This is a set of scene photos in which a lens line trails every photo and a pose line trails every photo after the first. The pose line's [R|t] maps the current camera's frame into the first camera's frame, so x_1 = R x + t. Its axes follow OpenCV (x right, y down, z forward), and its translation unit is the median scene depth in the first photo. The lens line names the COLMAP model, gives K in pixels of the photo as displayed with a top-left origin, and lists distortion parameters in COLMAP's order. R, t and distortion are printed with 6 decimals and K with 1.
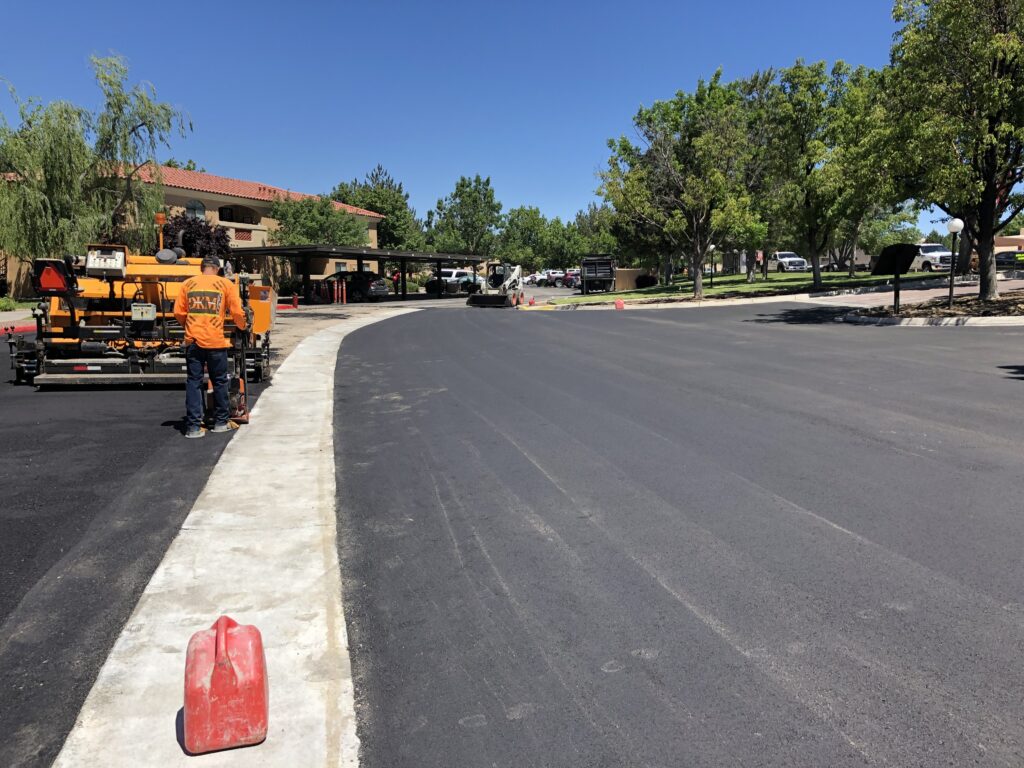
lens RADIAL K [[815.8, 0, 514.2], [0, 815.8, 377.7], [0, 0, 1]] dist [0.023004, -0.033111]
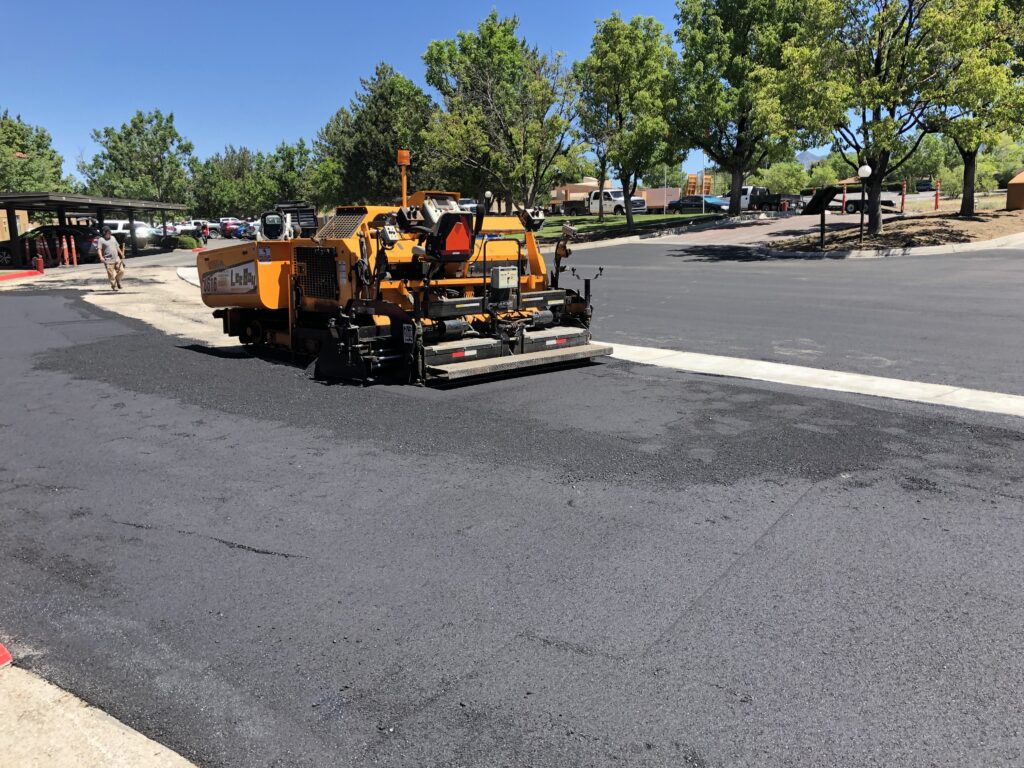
lens RADIAL K [[815.8, 0, 514.2], [0, 815.8, 377.7], [0, 0, 1]] dist [0.023004, -0.033111]
pose [[0.883519, -0.109347, 0.455454, -0.296756], [0.080253, 0.993329, 0.082800, -0.017525], [-0.461470, -0.036604, 0.886401, 0.105031]]
